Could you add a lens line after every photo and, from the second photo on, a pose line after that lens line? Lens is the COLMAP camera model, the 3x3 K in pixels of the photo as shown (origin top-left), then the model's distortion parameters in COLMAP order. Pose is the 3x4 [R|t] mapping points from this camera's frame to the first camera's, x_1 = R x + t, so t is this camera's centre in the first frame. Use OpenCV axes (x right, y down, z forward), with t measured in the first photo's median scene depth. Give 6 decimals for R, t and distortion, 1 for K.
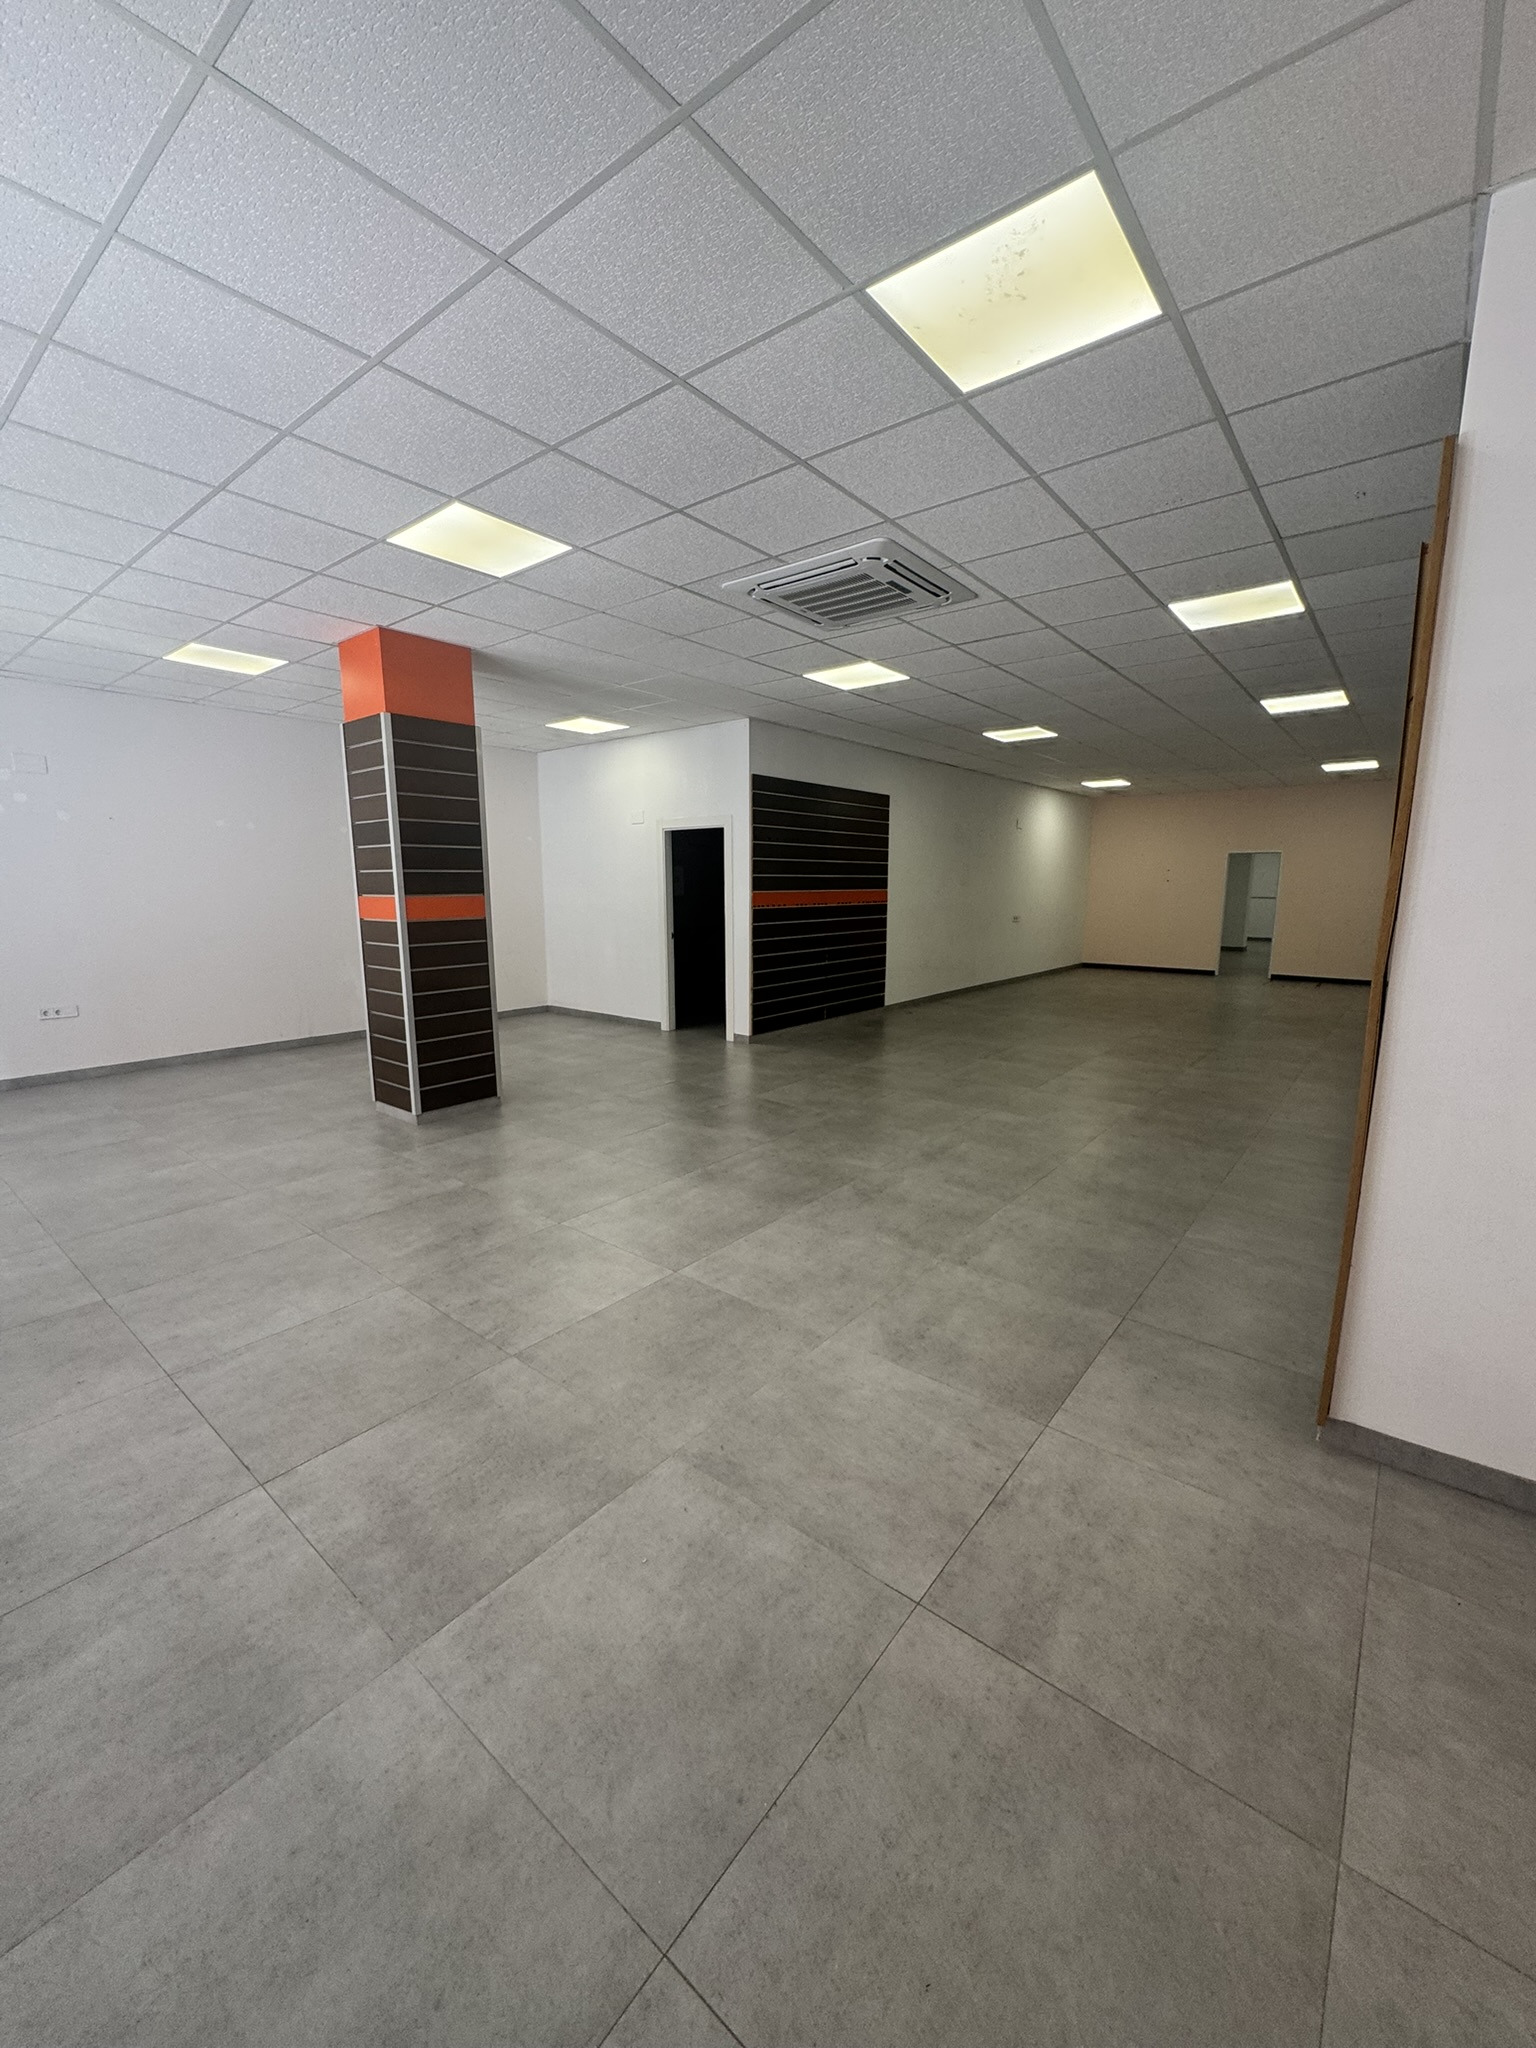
lens RADIAL K [[814.8, 0, 768.0], [0, 814.8, 1024.0], [0, 0, 1]] dist [-0.005428, 0.000407]
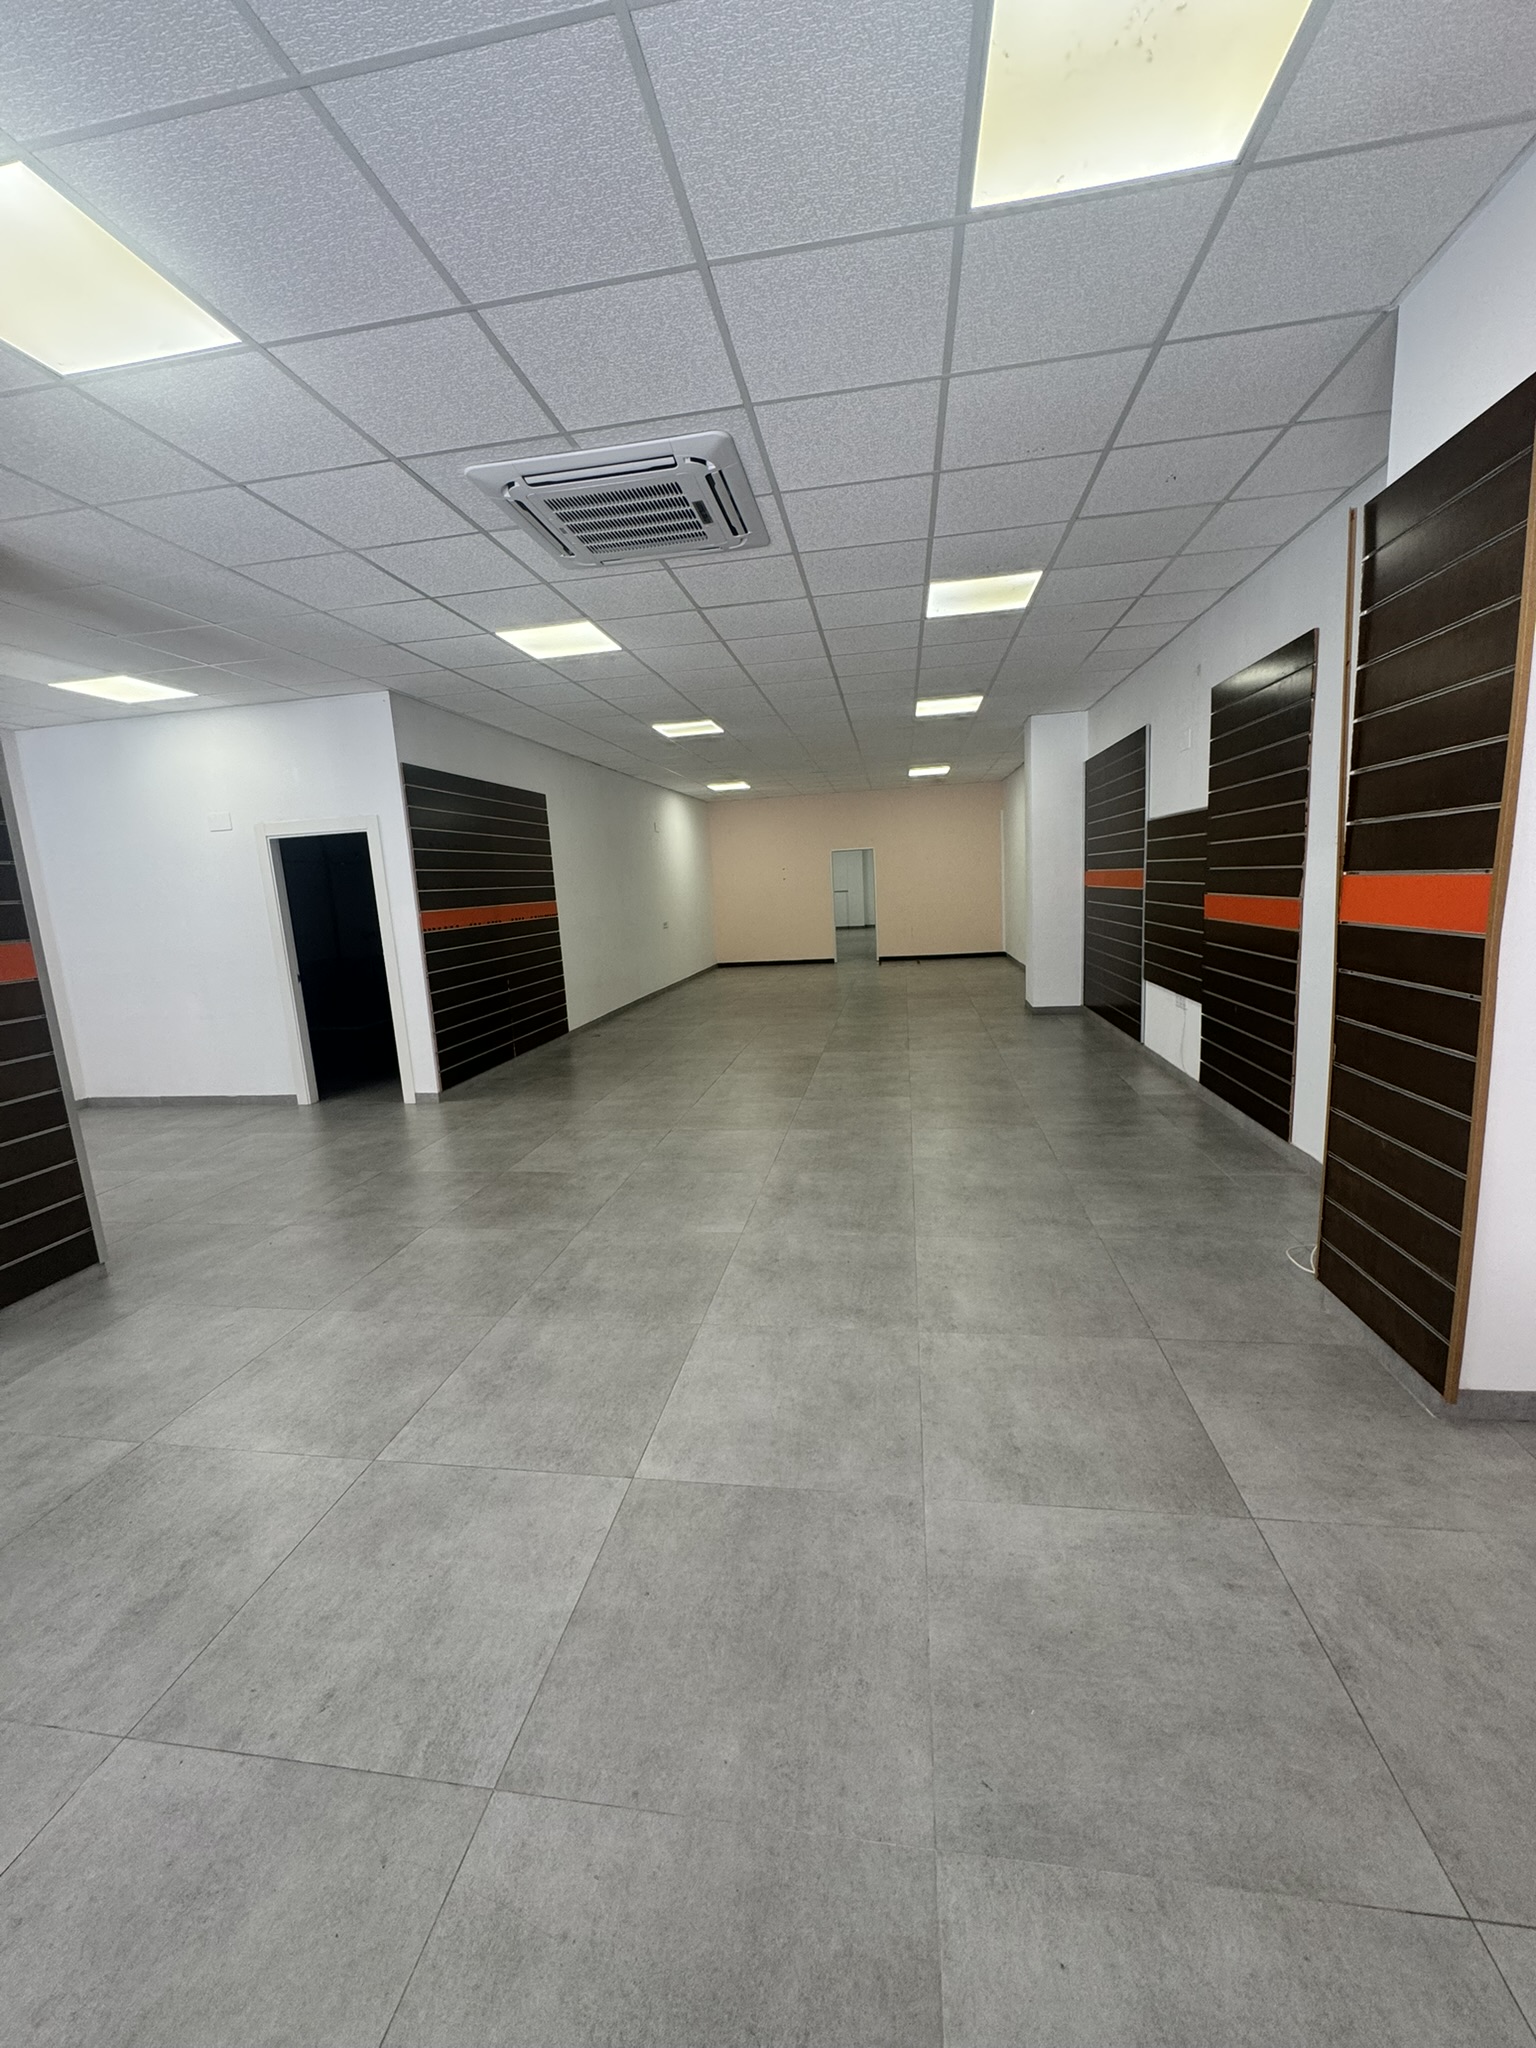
lens RADIAL K [[814.8, 0, 768.0], [0, 814.8, 1024.0], [0, 0, 1]] dist [-0.005428, 0.000407]
pose [[0.865398, -0.132585, 0.483226, -0.191109], [0.139998, 0.989931, 0.020891, -0.037376], [-0.481131, 0.049572, 0.875246, 0.236964]]
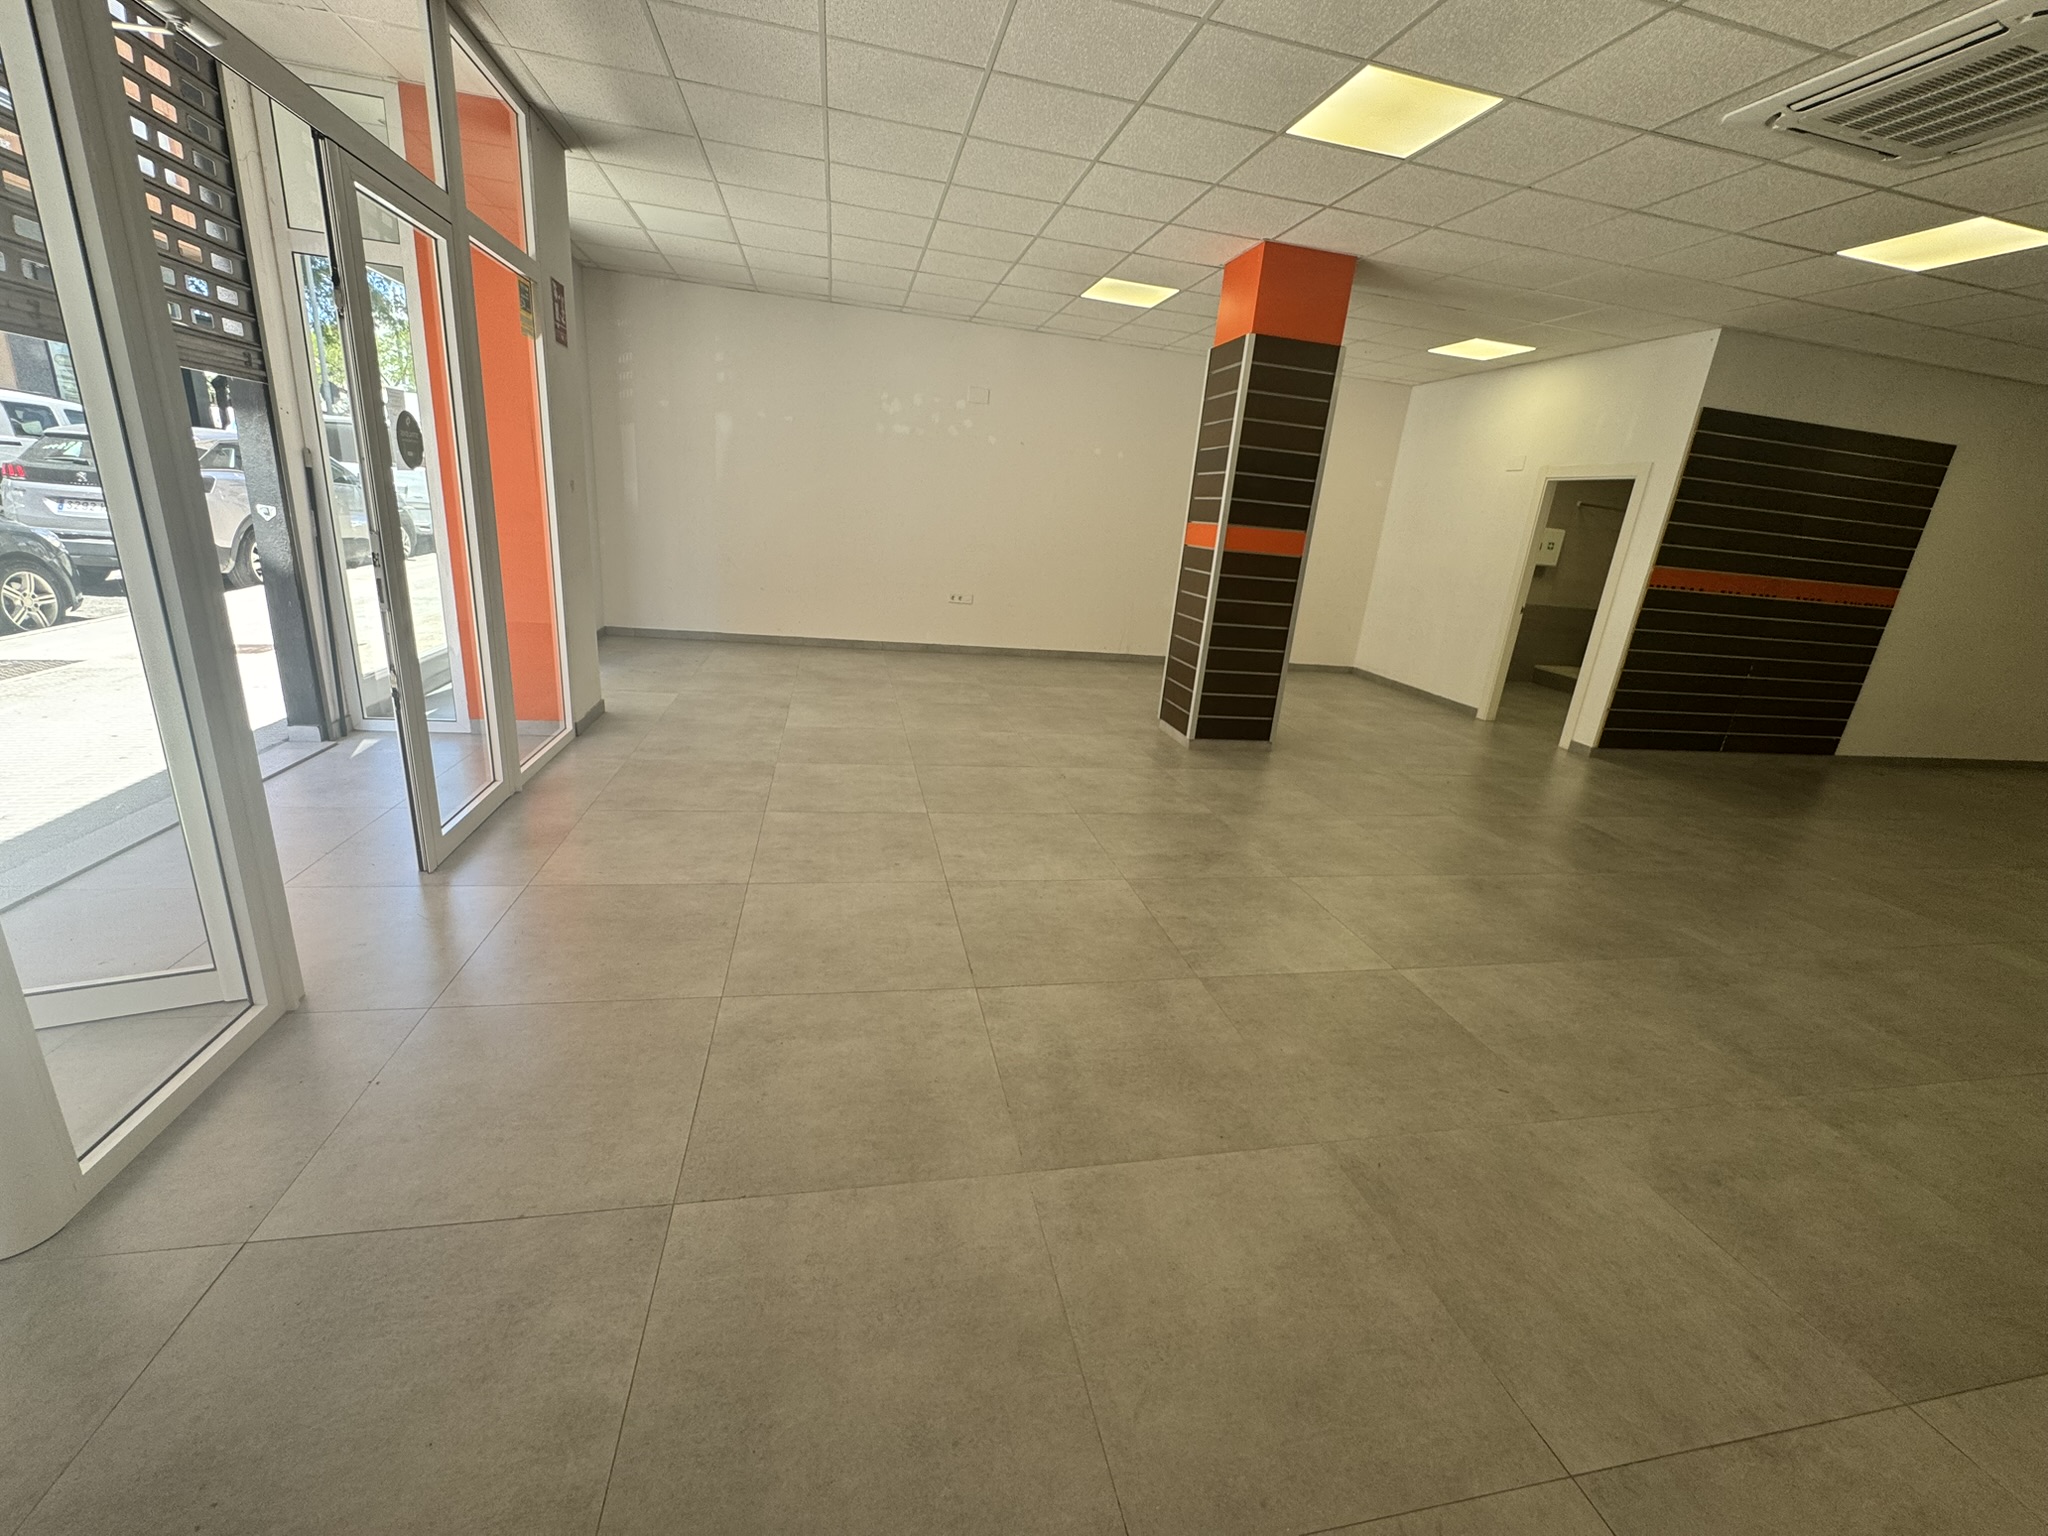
lens RADIAL K [[818.2, 0, 1024.0], [0, 818.2, 768.0], [0, 0, 1]] dist [-0.004970, 0.000408]
pose [[0.774623, 0.253113, -0.579563, 0.022344], [-0.193375, 0.967321, 0.164001, 0.017073], [0.602134, -0.014966, 0.798255, 0.034457]]
